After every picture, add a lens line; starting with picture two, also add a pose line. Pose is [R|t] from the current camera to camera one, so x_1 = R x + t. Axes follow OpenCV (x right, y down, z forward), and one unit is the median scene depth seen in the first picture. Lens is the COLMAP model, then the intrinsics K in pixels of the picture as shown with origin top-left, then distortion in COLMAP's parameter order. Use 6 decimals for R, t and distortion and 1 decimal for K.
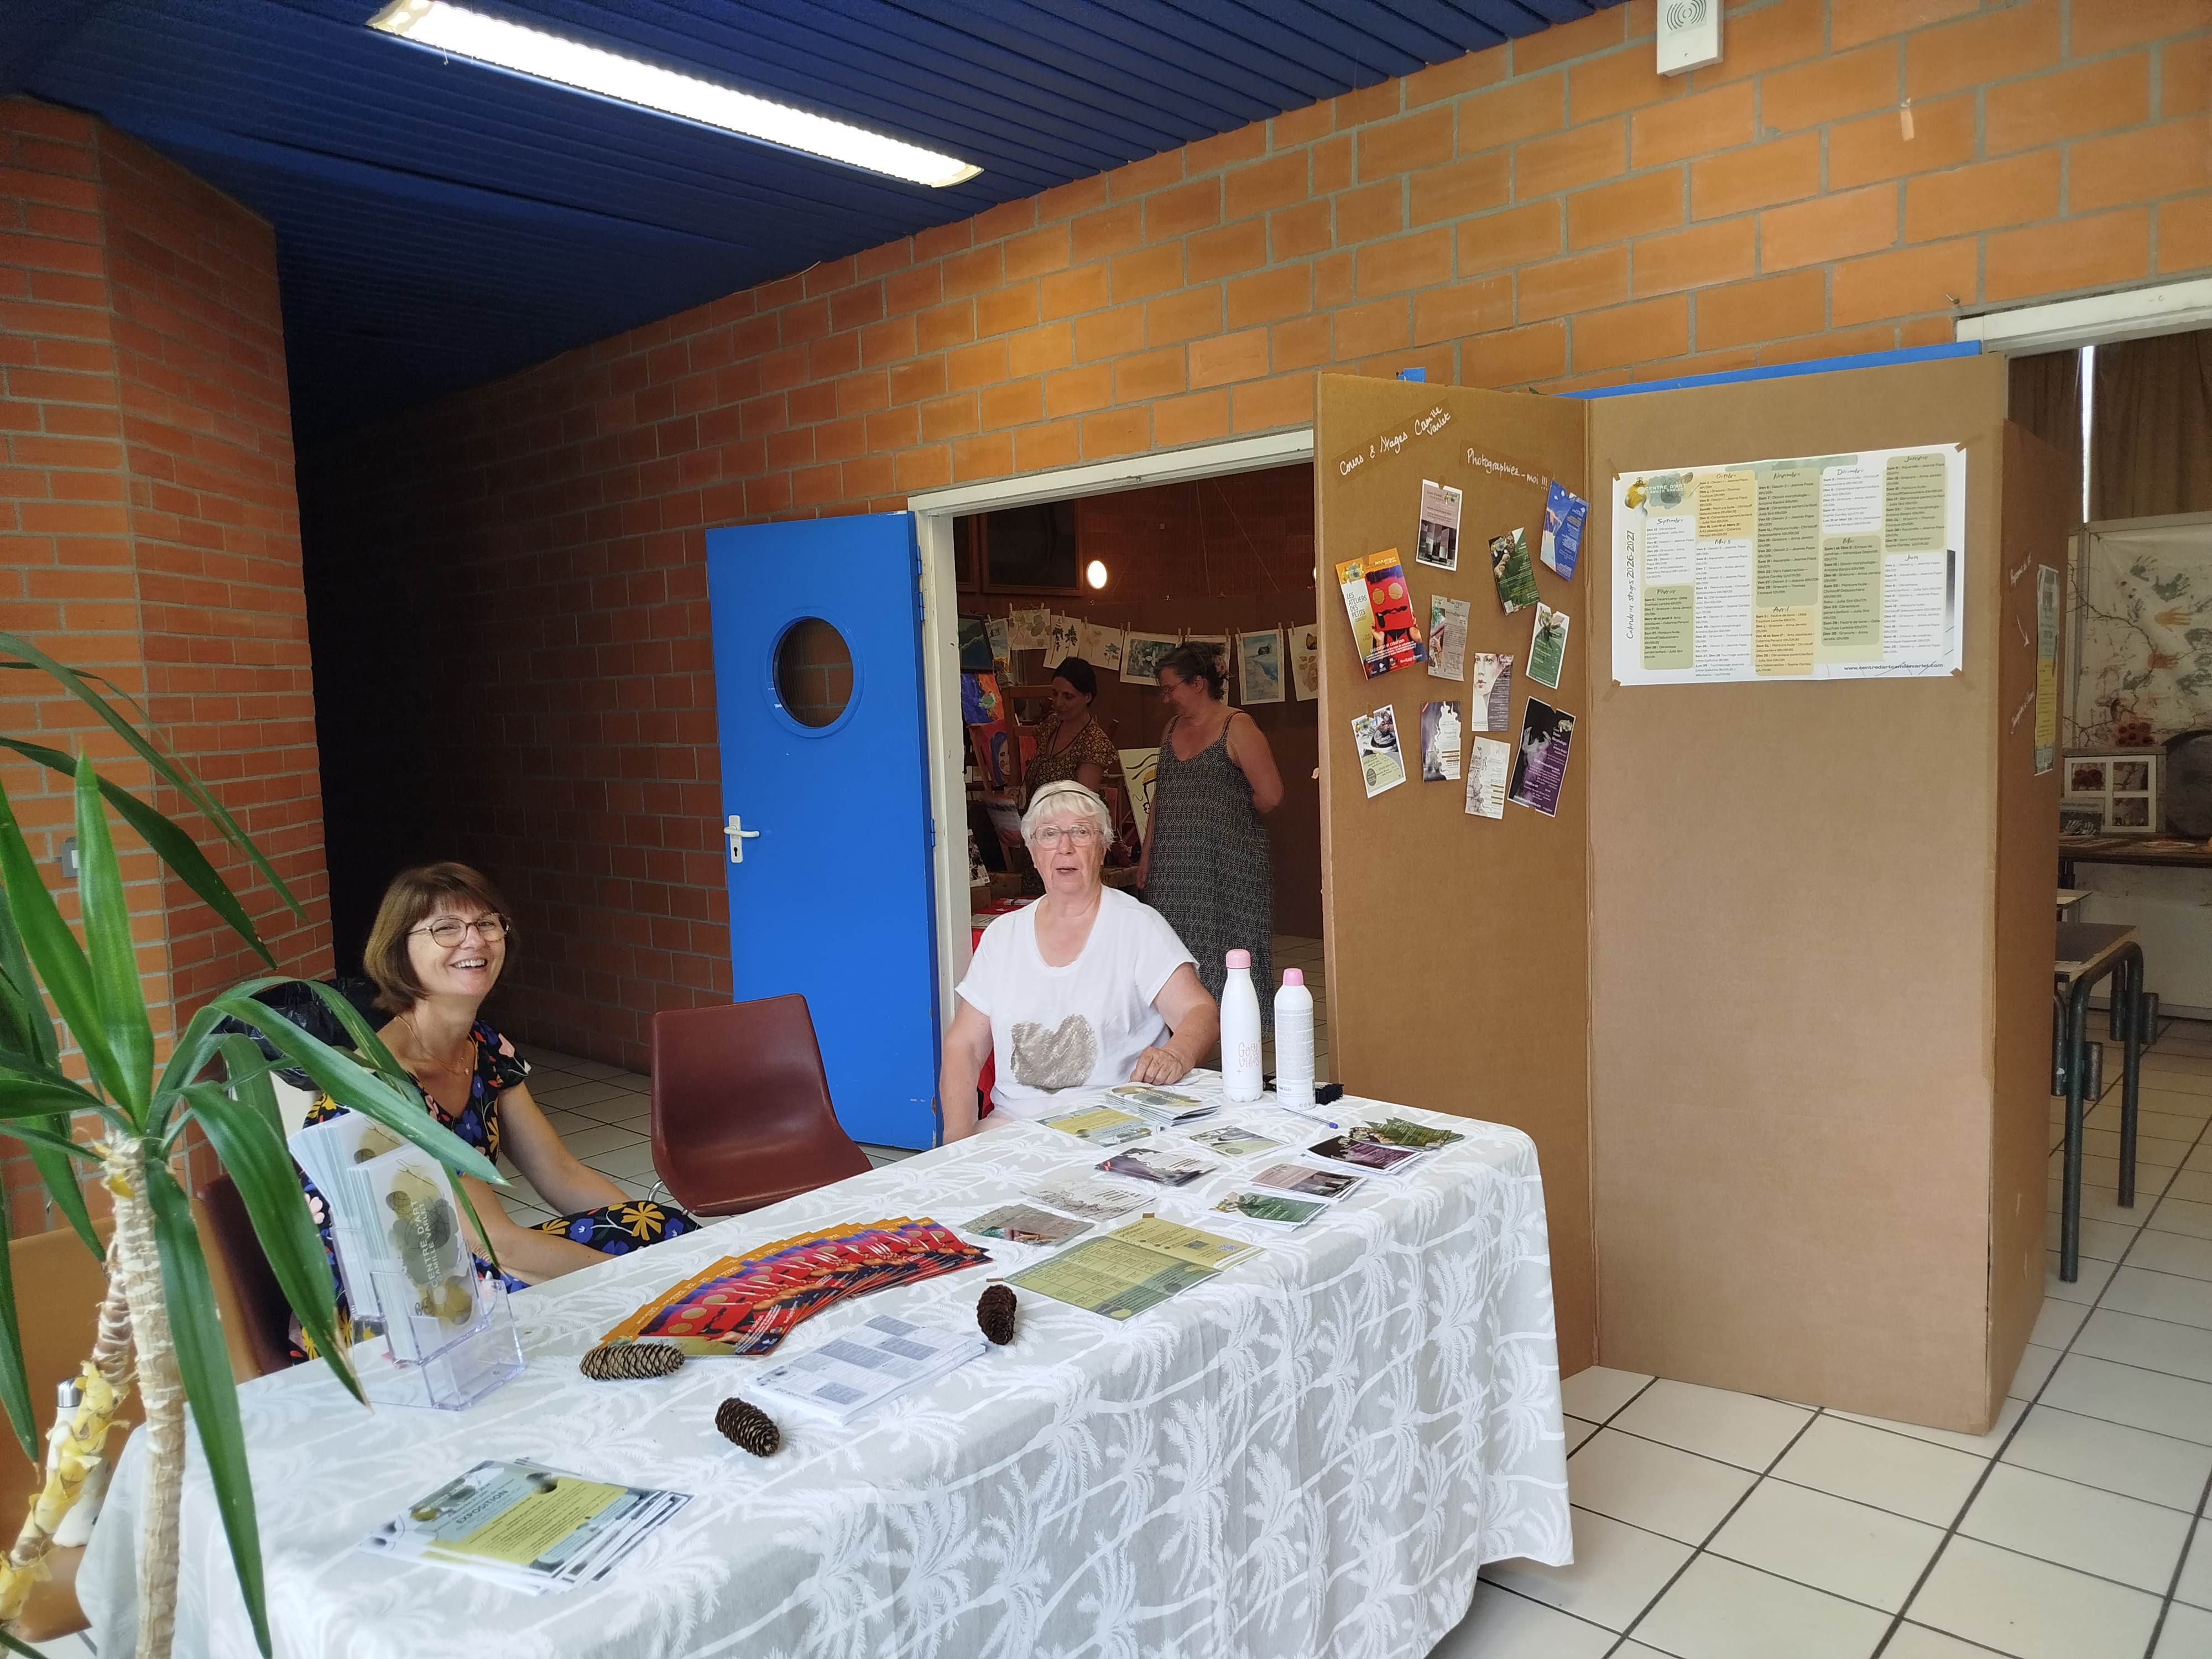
lens RADIAL K [[1533.8, 0, 1095.5], [0, 1533.8, 846.8], [0, 0, 1]] dist [0.013196, -0.015990]
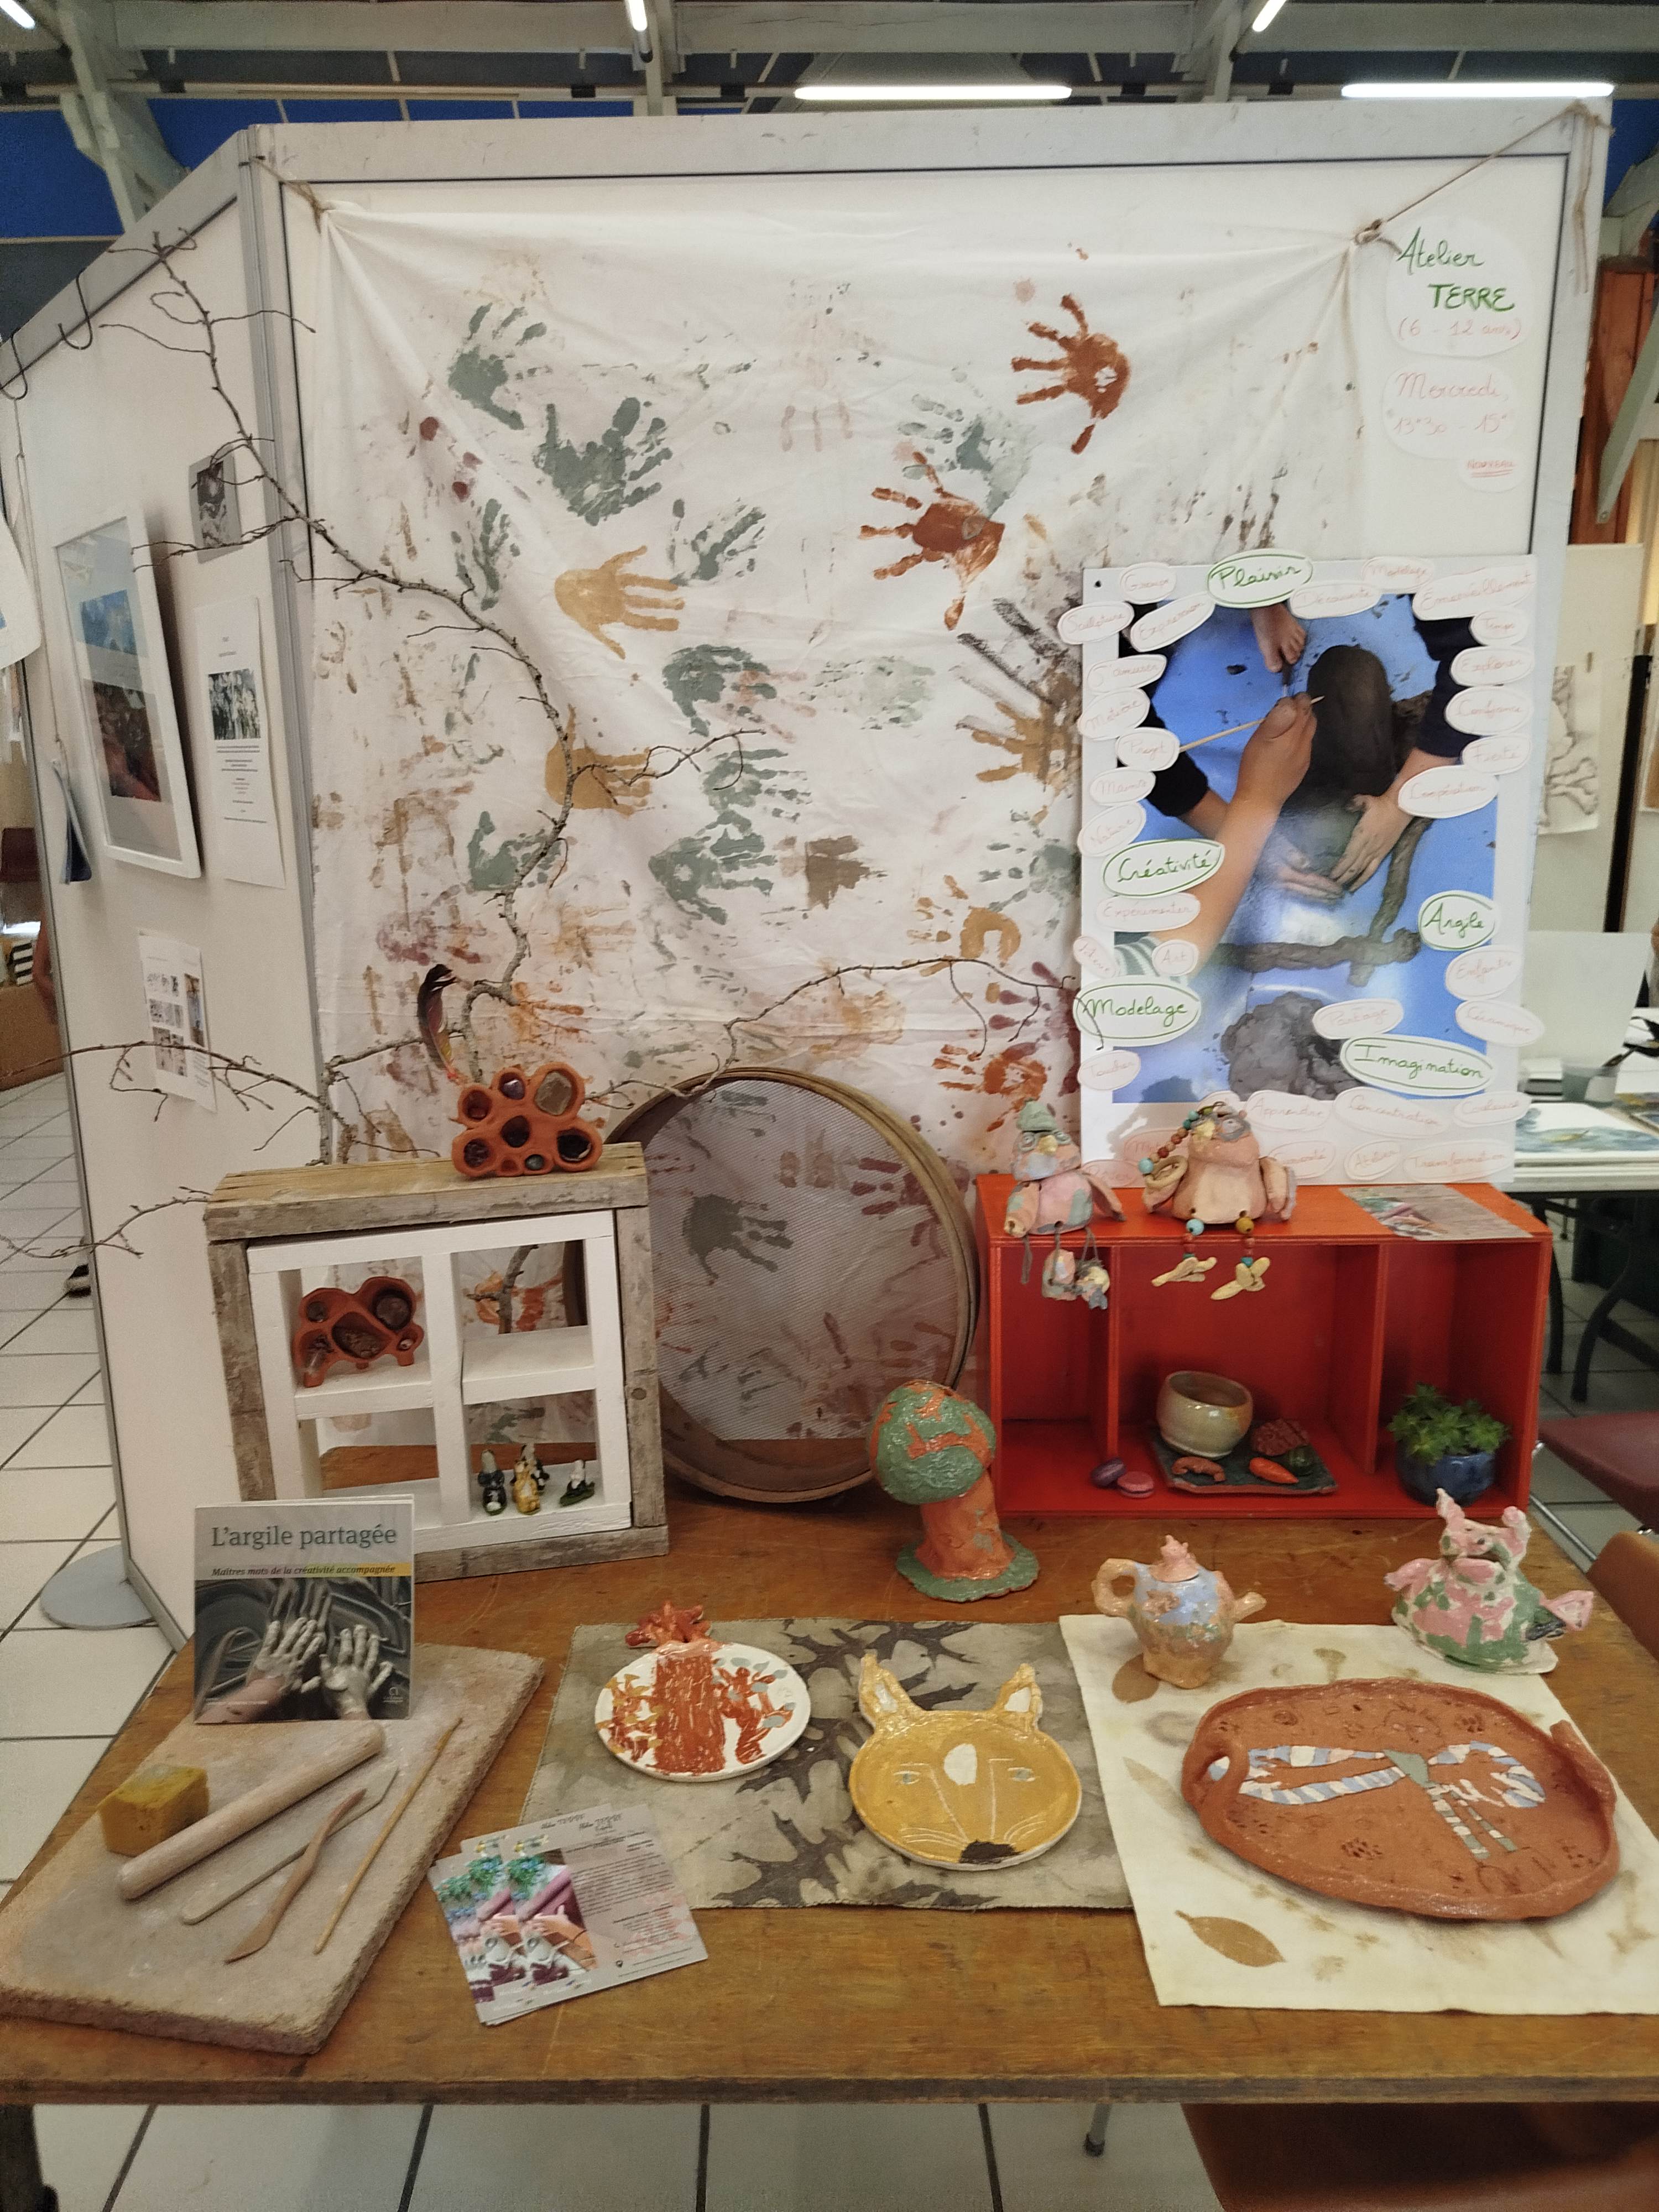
lens RADIAL K [[1533.8, 0, 818.5], [0, 1533.8, 1113.2], [0, 0, 1]] dist [0.013196, -0.015990]
pose [[0.717535, -0.144038, 0.681466, 0.546073], [0.053278, 0.986868, 0.152491, -0.103668], [-0.694482, -0.073110, 0.715786, 0.798123]]
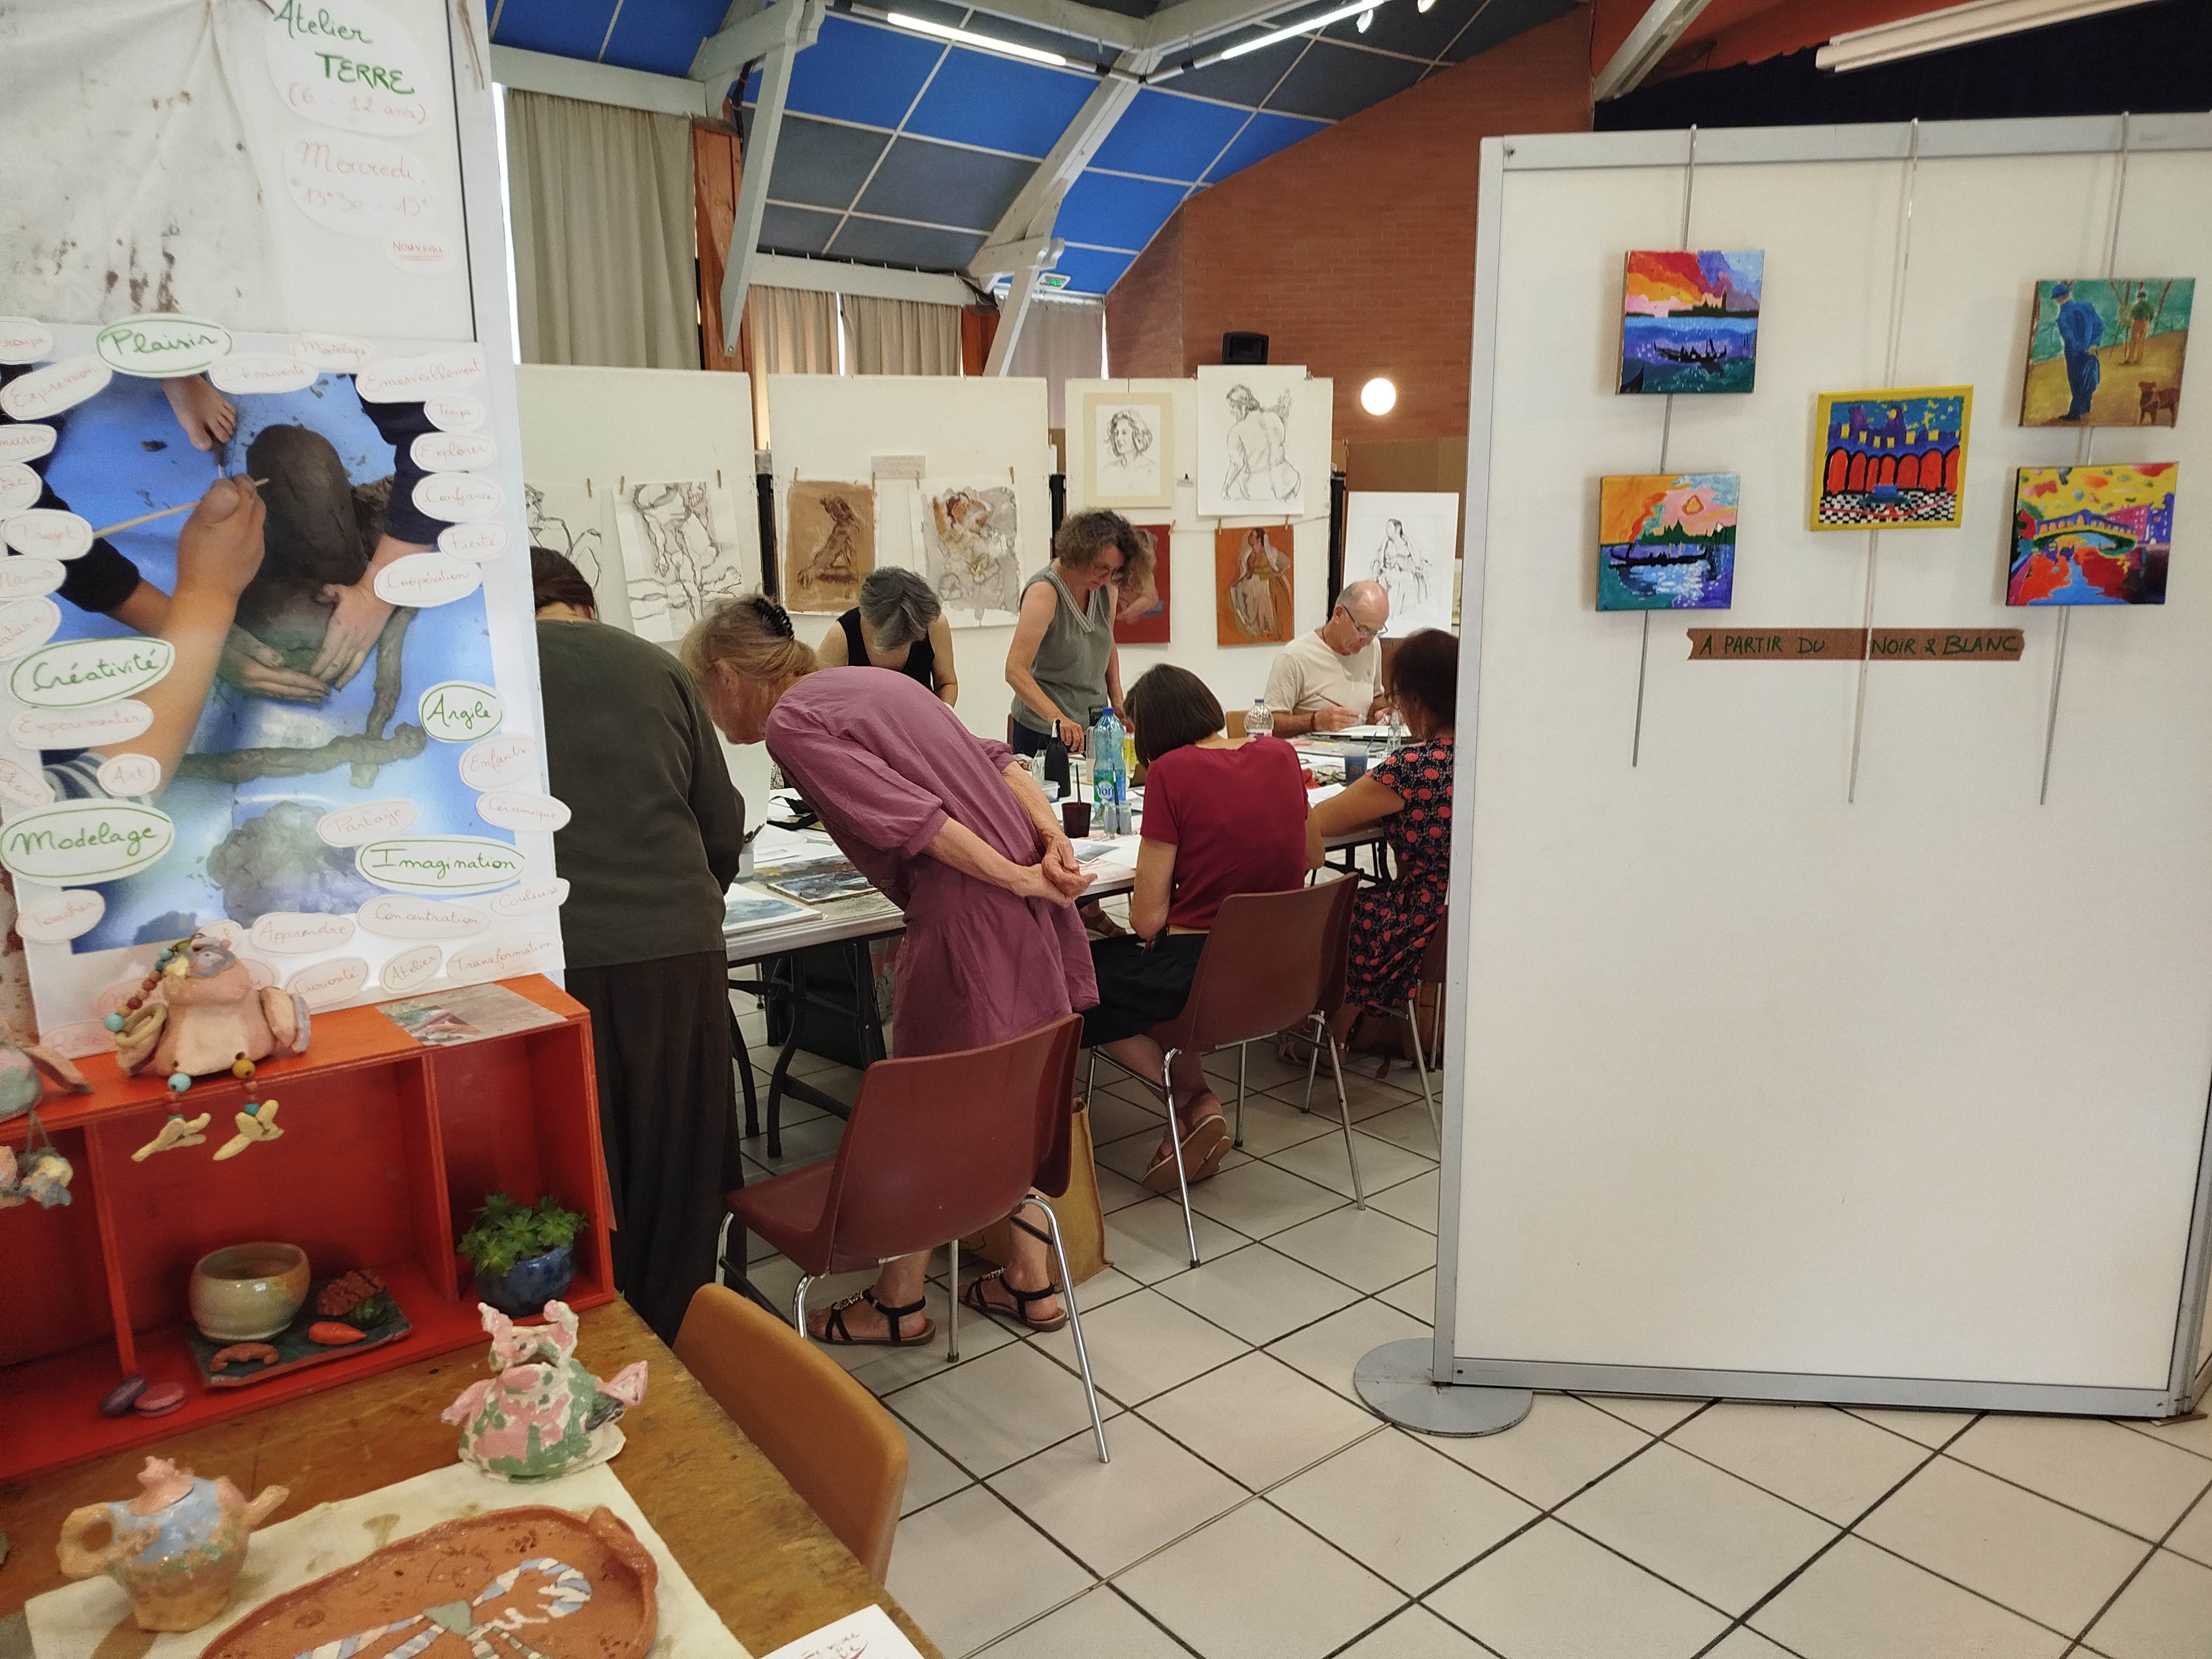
lens RADIAL K [[1533.8, 0, 1094.0], [0, 1533.8, 846.4], [0, 0, 1]] dist [0.013196, -0.015990]
pose [[0.142758, -0.166297, 0.975687, 0.563432], [0.099894, 0.983171, 0.152956, -0.098849], [-0.984704, 0.075629, 0.156968, 0.779403]]
